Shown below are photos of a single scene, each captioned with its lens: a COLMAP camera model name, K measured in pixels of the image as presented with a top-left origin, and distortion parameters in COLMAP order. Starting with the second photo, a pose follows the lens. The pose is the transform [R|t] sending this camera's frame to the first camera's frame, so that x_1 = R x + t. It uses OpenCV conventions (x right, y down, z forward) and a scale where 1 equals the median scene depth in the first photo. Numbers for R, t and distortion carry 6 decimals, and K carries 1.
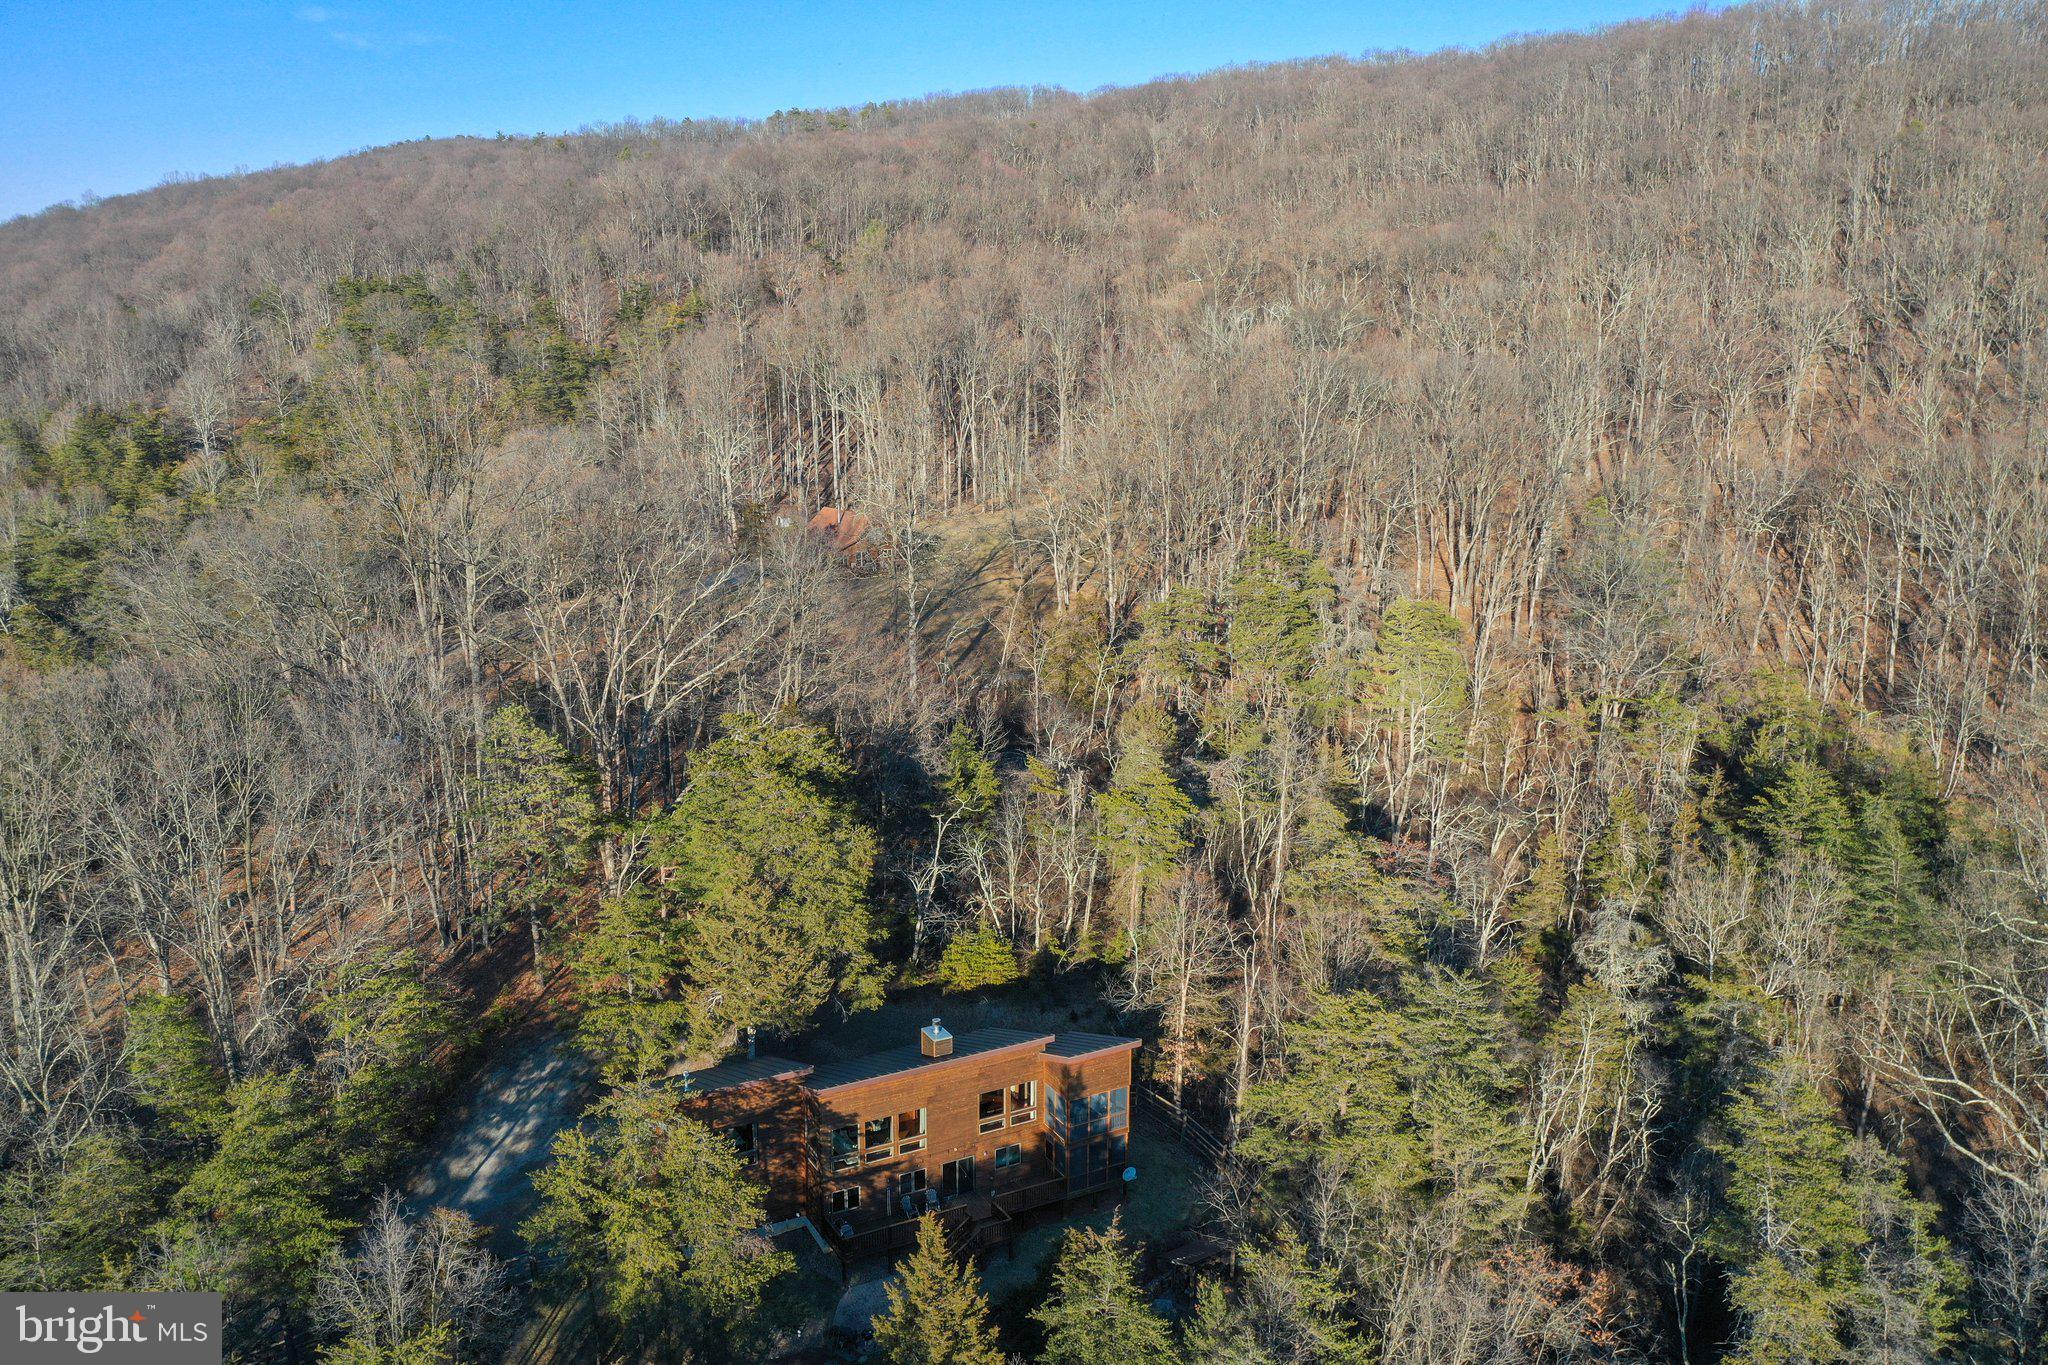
lens RADIAL K [[1651.5, 0, 1027.1], [0, 1651.5, 682.9], [0, 0, 1]] dist [0.006911, -0.019051]
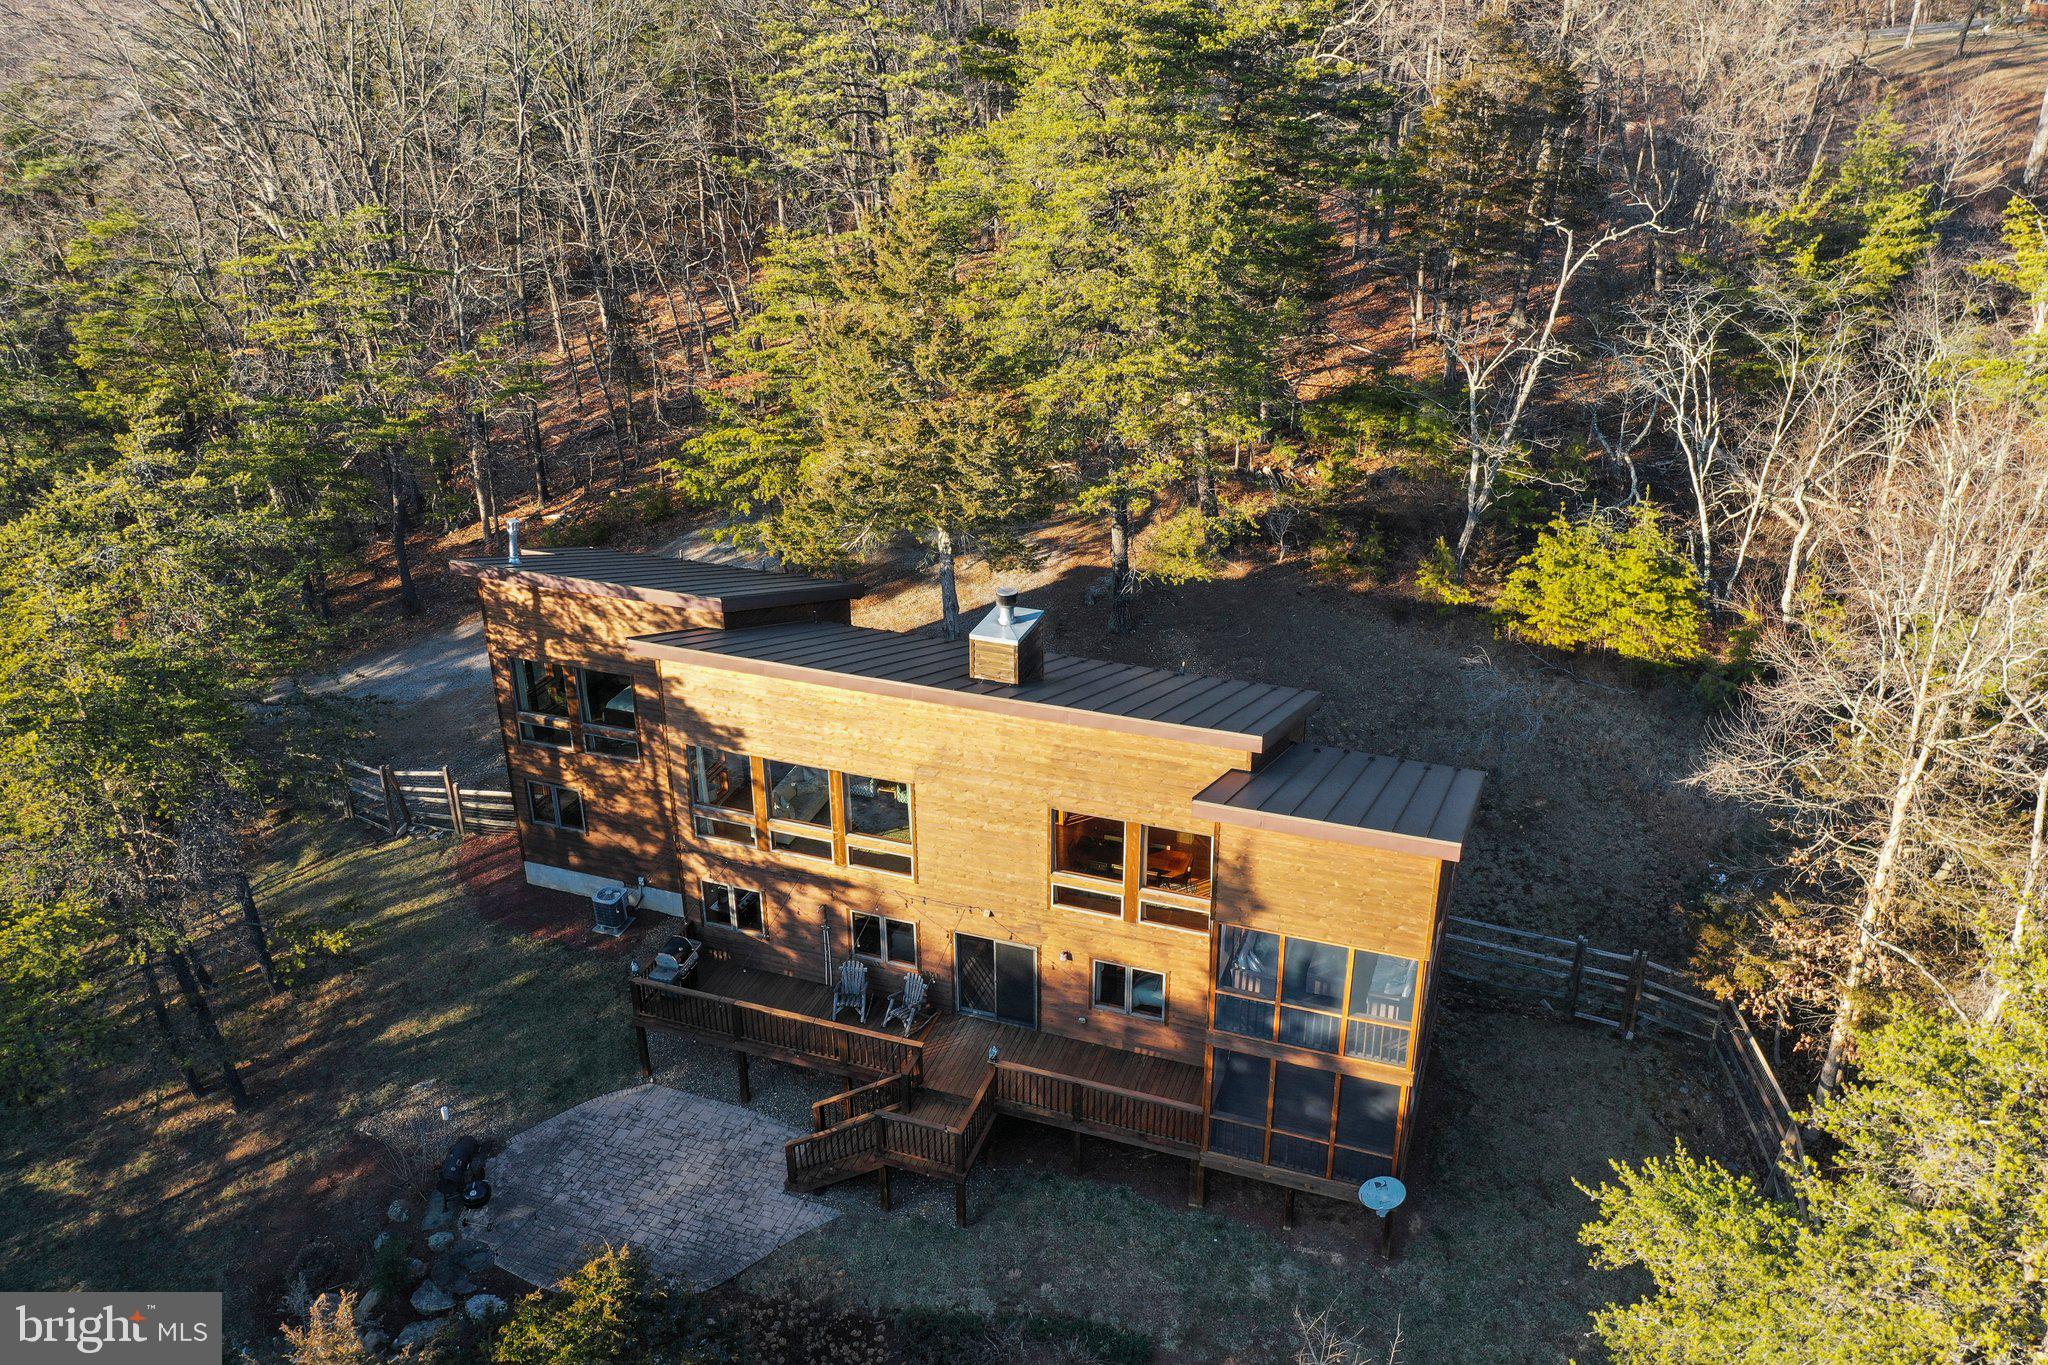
lens RADIAL K [[1651.5, 0, 1032.7], [0, 1651.5, 644.9], [0, 0, 1]] dist [0.006911, -0.019051]
pose [[0.658605, 0.296605, -0.691566, 0.208223], [-0.155151, 0.952817, 0.260897, 0.106304], [0.736320, -0.064531, 0.673549, 0.694839]]
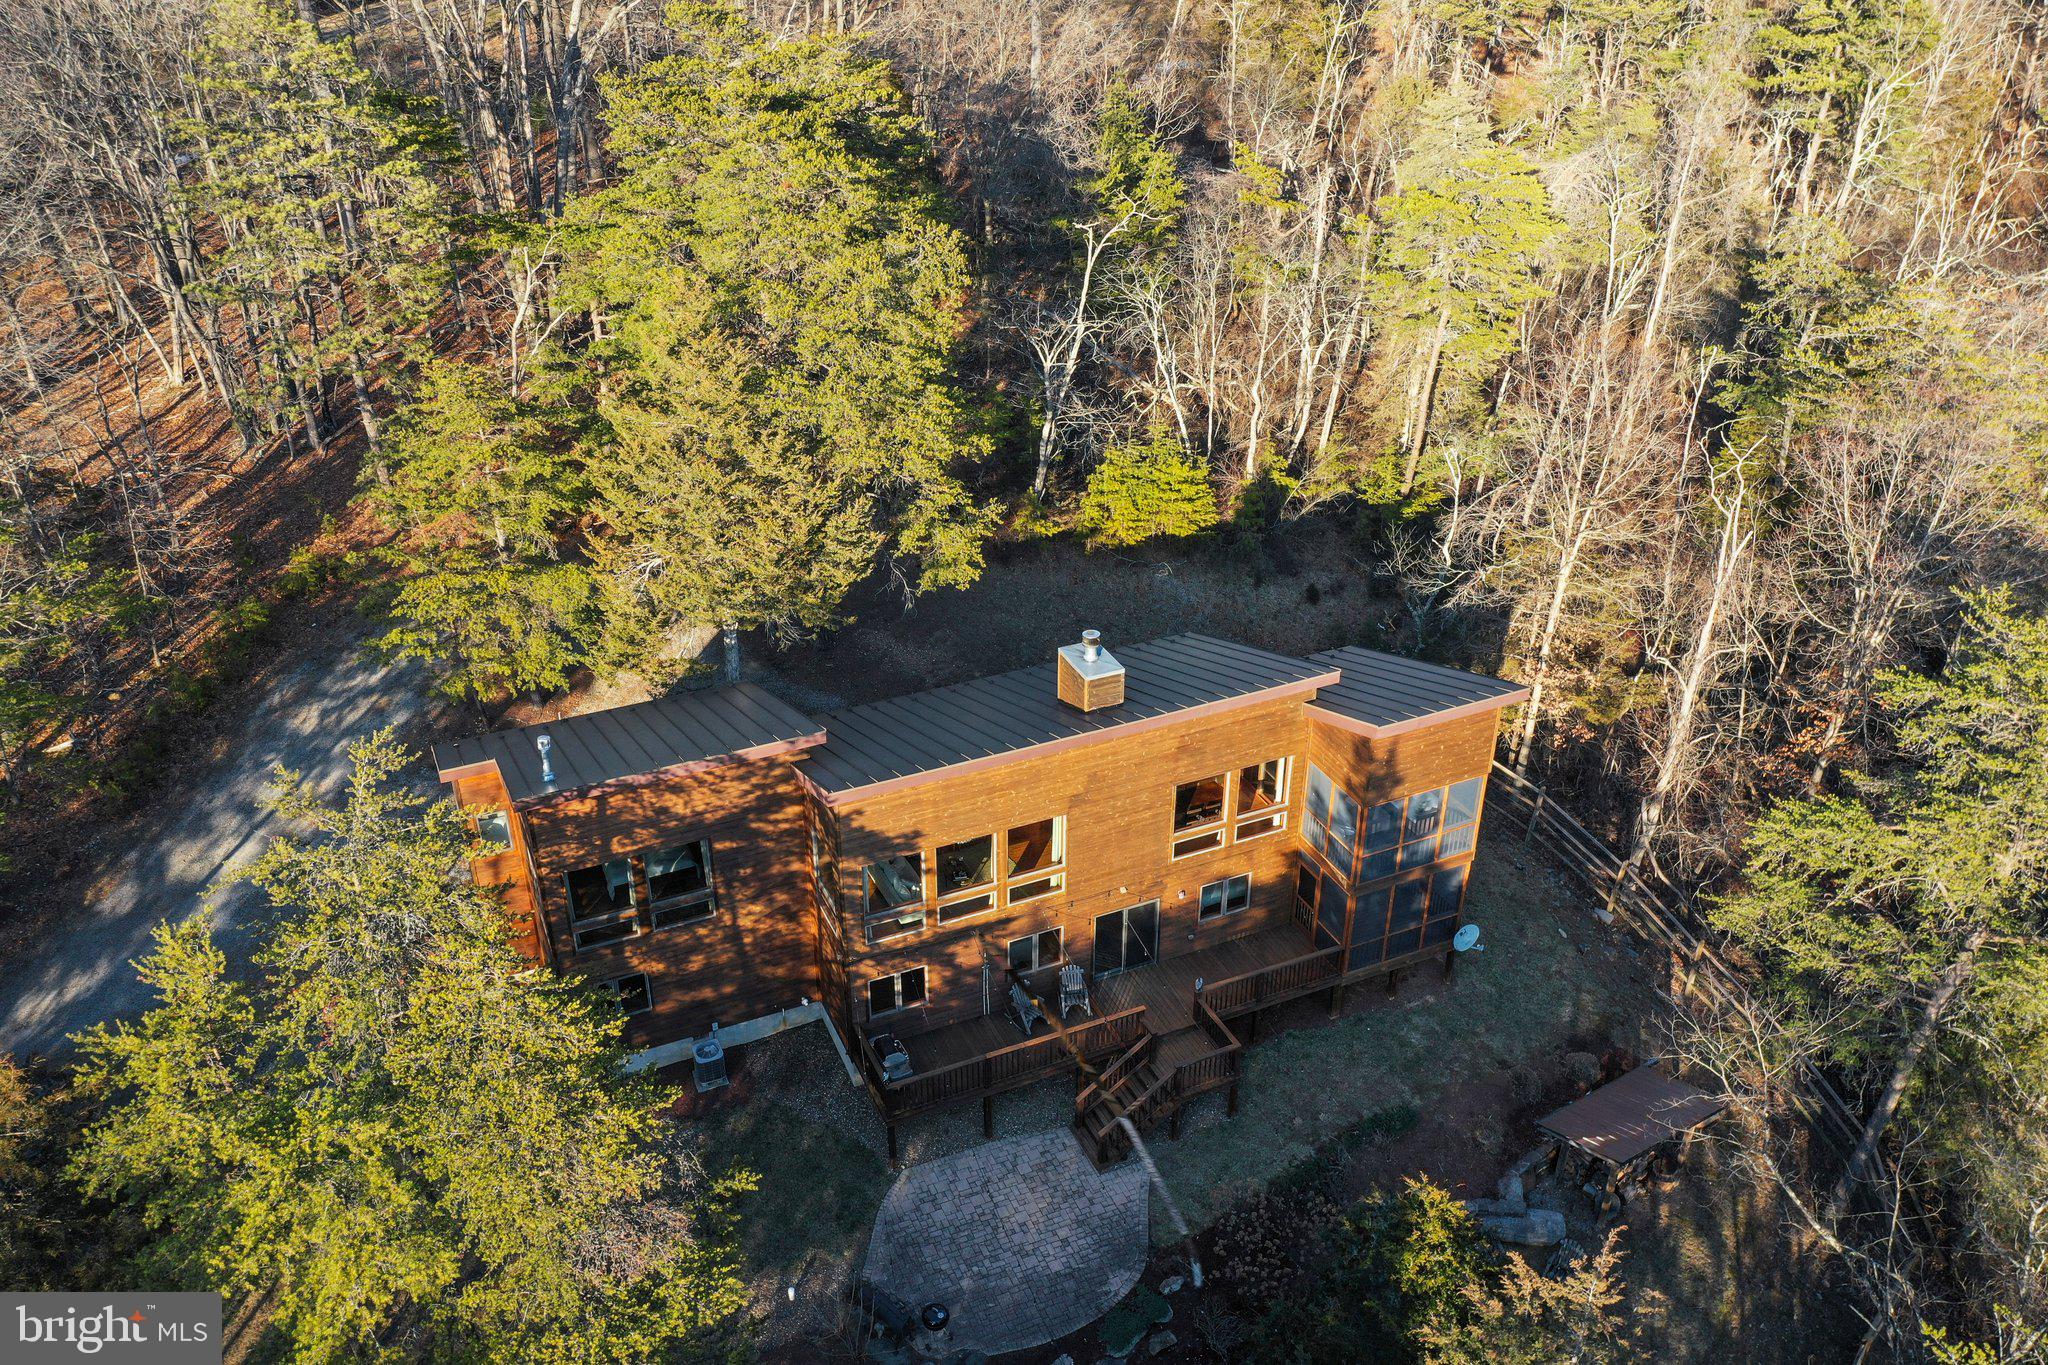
lens RADIAL K [[1651.5, 0, 1002.2], [0, 1651.5, 634.4], [0, 0, 1]] dist [0.006911, -0.019051]
pose [[0.996607, 0.033423, -0.075215, -0.041918], [-0.012127, 0.963492, 0.267464, 0.074249], [0.081408, -0.265644, 0.960628, 0.512712]]
